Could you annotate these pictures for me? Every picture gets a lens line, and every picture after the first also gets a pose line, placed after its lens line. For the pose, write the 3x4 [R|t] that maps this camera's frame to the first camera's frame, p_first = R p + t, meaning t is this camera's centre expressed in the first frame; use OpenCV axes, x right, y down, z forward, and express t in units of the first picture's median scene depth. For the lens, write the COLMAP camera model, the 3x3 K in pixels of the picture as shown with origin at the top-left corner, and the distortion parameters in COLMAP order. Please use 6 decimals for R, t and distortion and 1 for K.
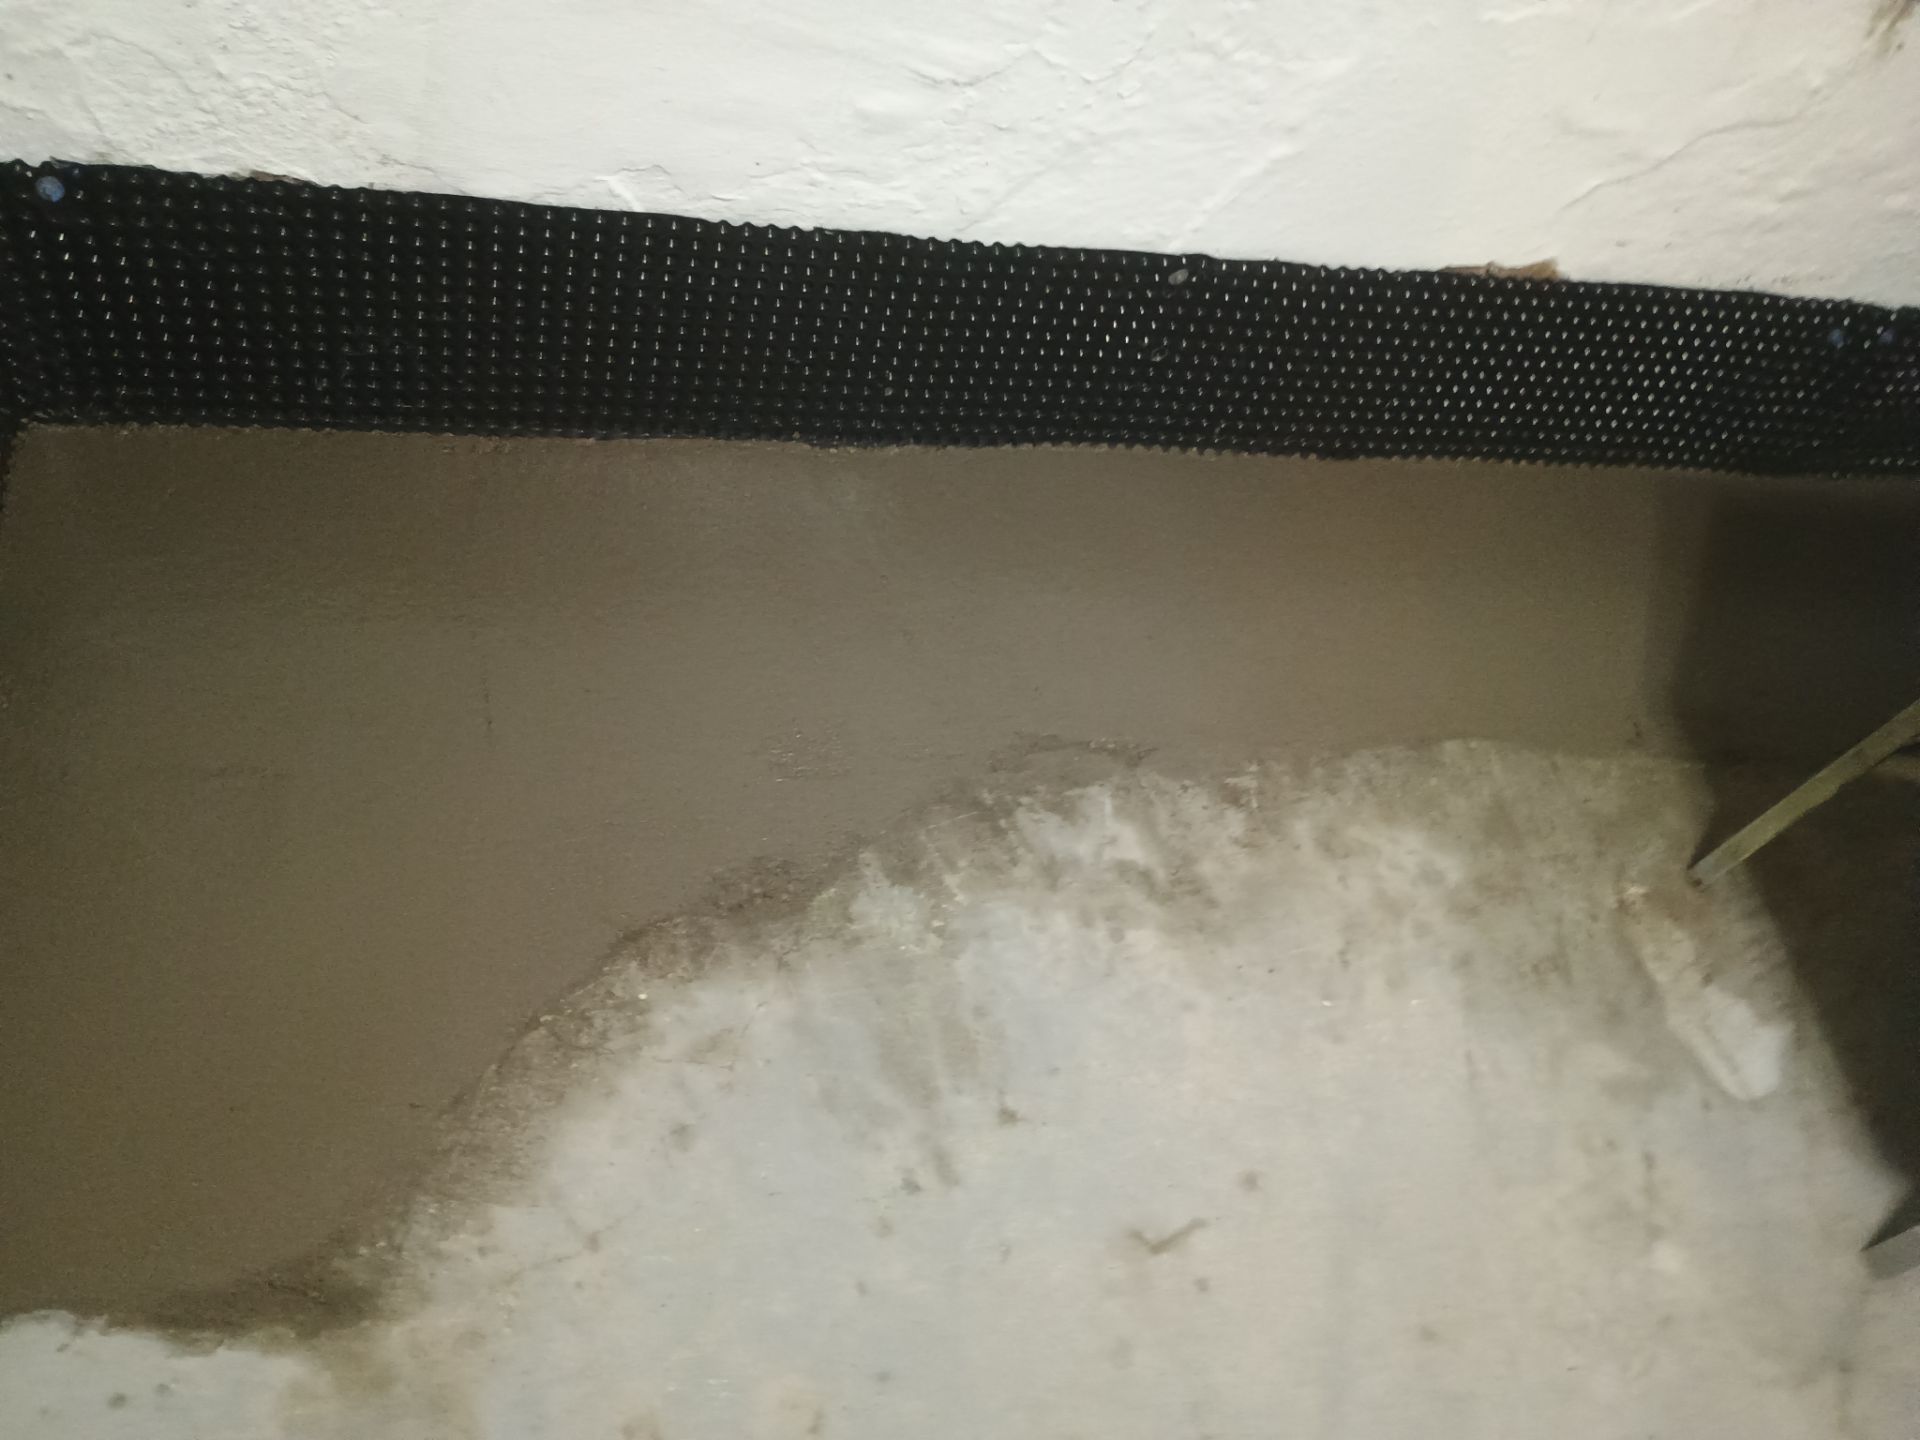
lens RADIAL K [[1653.3, 0, 953.9], [0, 1653.3, 718.5], [0, 0, 1]] dist [0.069881, -0.088974]
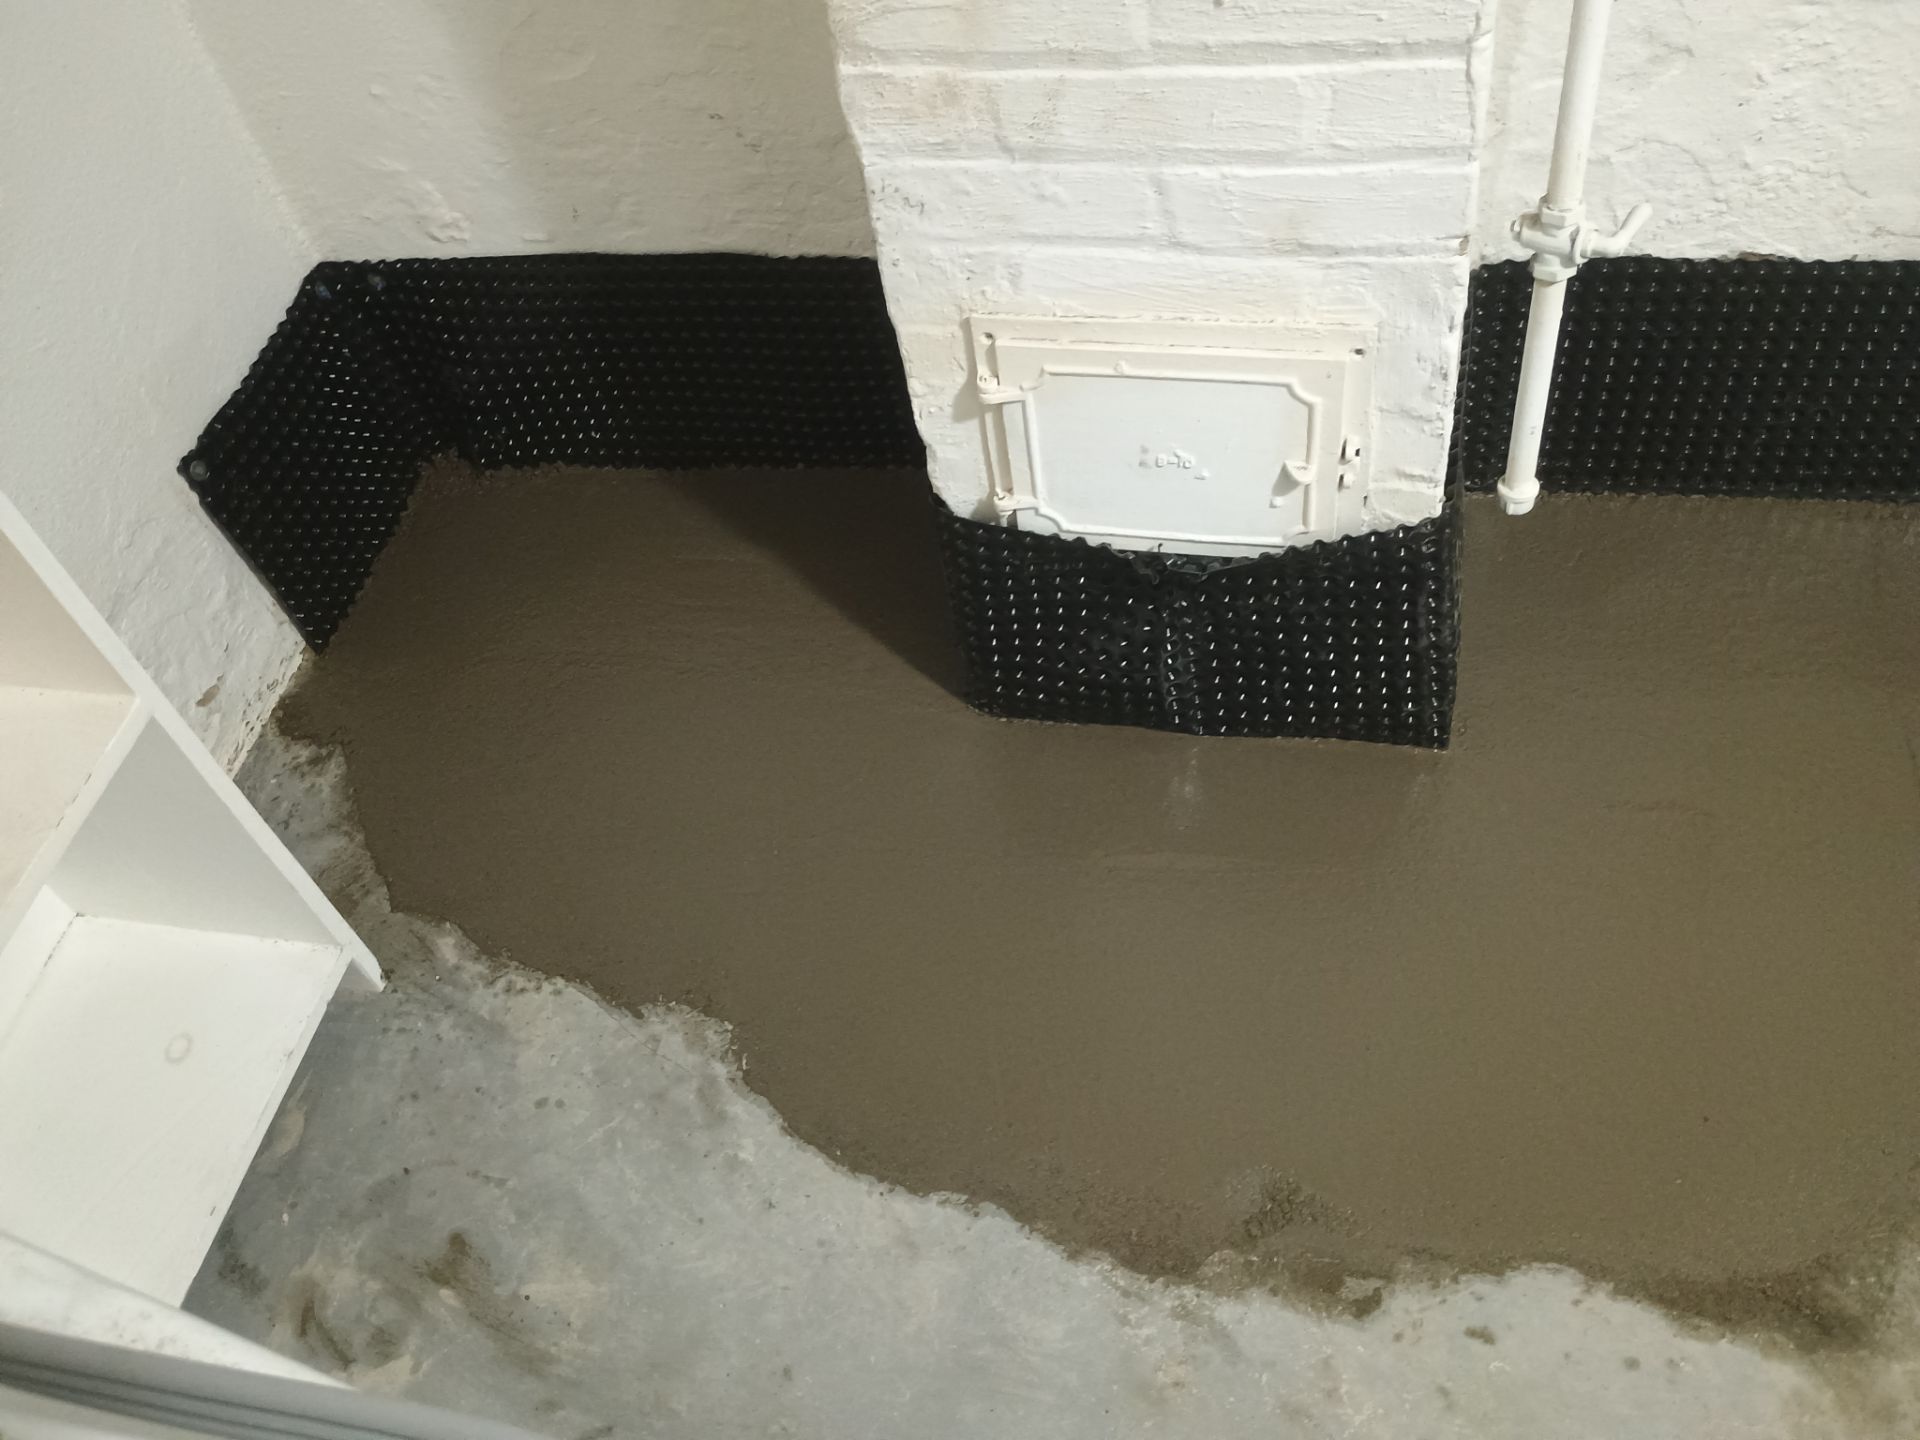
lens RADIAL K [[1653.3, 0, 956.6], [0, 1653.3, 720.8], [0, 0, 1]] dist [0.069881, -0.088974]
pose [[0.863724, 0.065180, -0.499733, -0.314268], [-0.096506, 0.994642, -0.037067, 0.064799], [0.494639, 0.080243, 0.865386, -0.167028]]
